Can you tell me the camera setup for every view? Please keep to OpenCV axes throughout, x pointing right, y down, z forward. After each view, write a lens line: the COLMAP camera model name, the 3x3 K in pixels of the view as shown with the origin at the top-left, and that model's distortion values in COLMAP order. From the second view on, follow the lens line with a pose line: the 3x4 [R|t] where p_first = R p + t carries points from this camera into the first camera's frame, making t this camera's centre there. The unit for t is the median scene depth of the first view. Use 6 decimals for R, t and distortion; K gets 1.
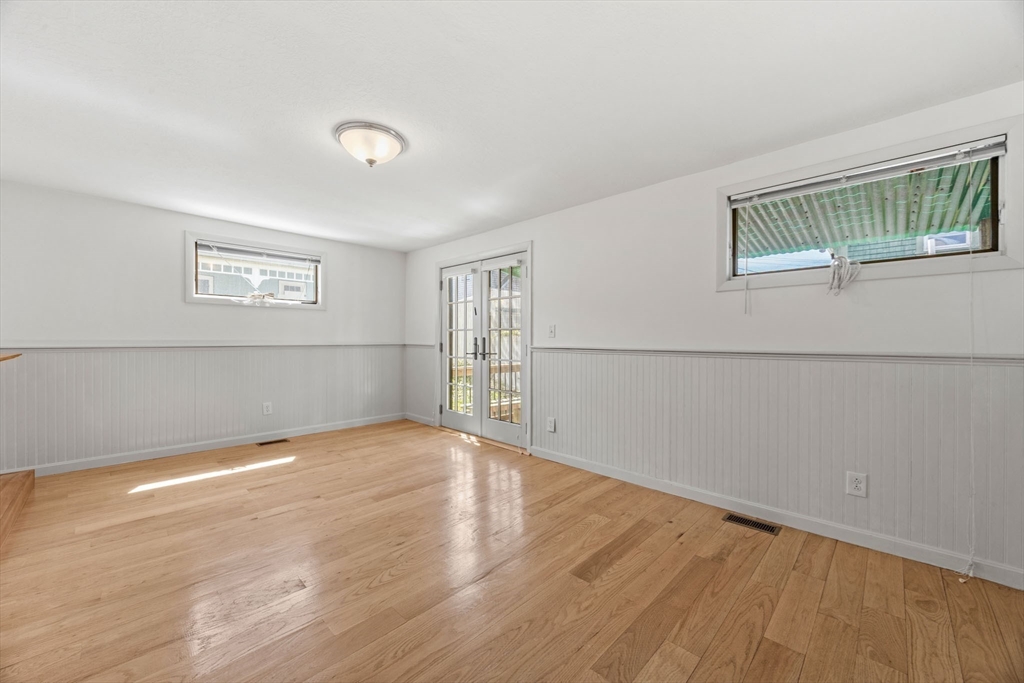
lens RADIAL K [[388.4, 0, 512.0], [0, 388.4, 341.5], [0, 0, 1]] dist [-0.004003, -0.000192]
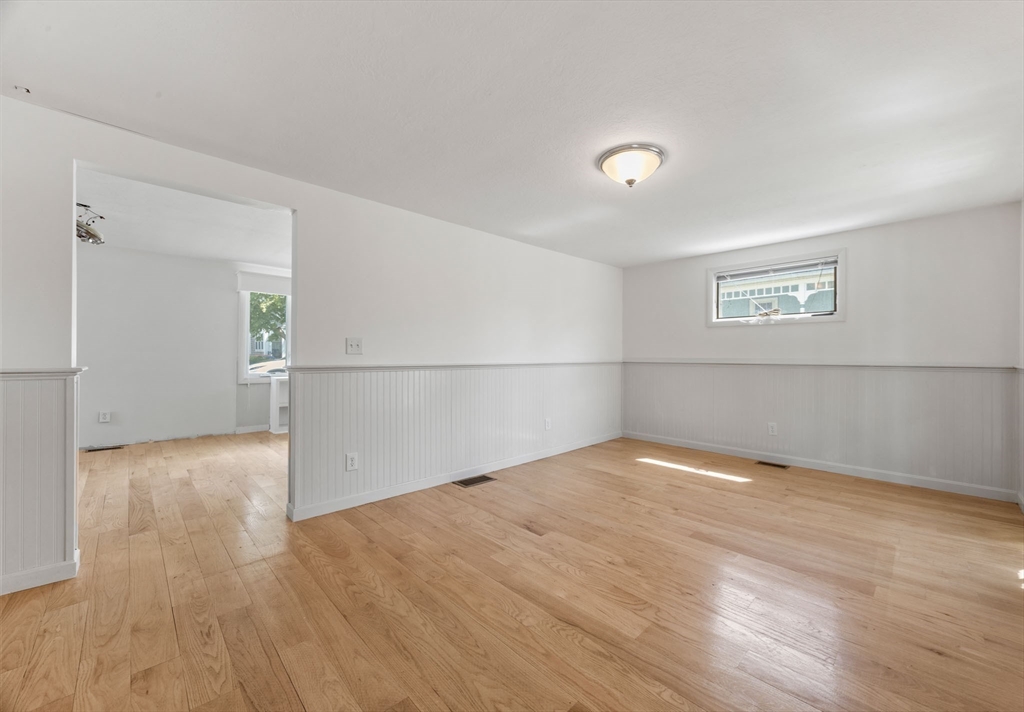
lens RADIAL K [[404.6, 0, 543.1], [0, 404.6, 355.5], [0, 0, 1]] dist [-0.002022, -0.000106]
pose [[0.002060, -0.004912, -0.999986, 0.460734], [-0.010840, 0.999929, -0.004934, -0.000696], [0.999939, 0.010850, 0.002007, 0.504373]]
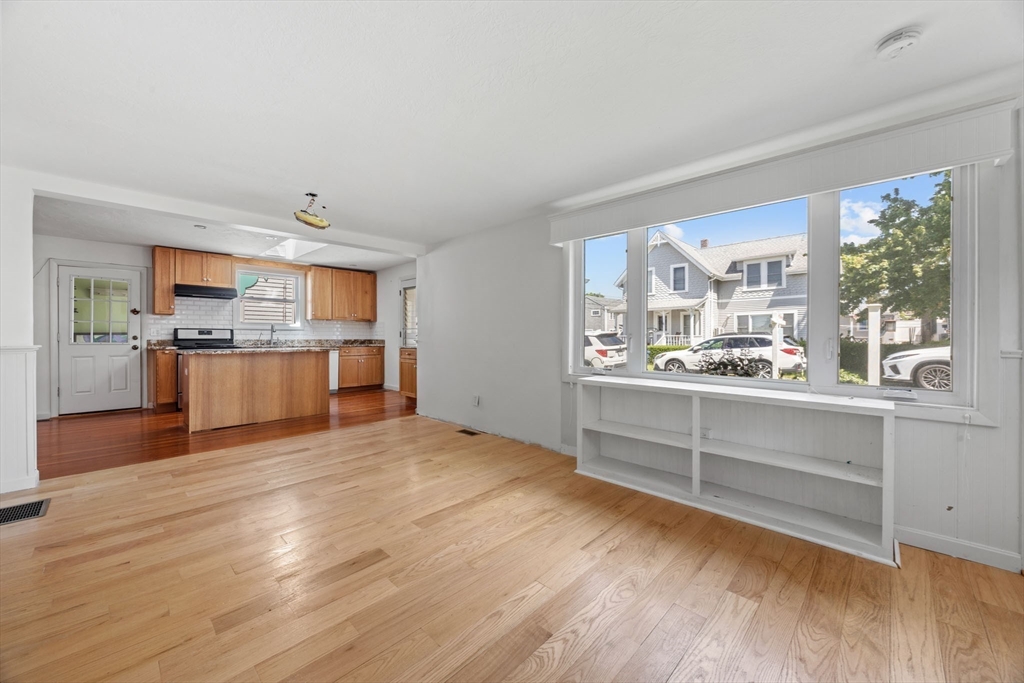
lens RADIAL K [[388.4, 0, 512.0], [0, 388.4, 341.5], [0, 0, 1]] dist [-0.004003, -0.000192]
pose [[-0.999934, -0.009350, -0.006630, -0.965777], [-0.009431, 0.999881, 0.012249, -0.003823], [0.006514, 0.012310, -0.999903, 0.359807]]
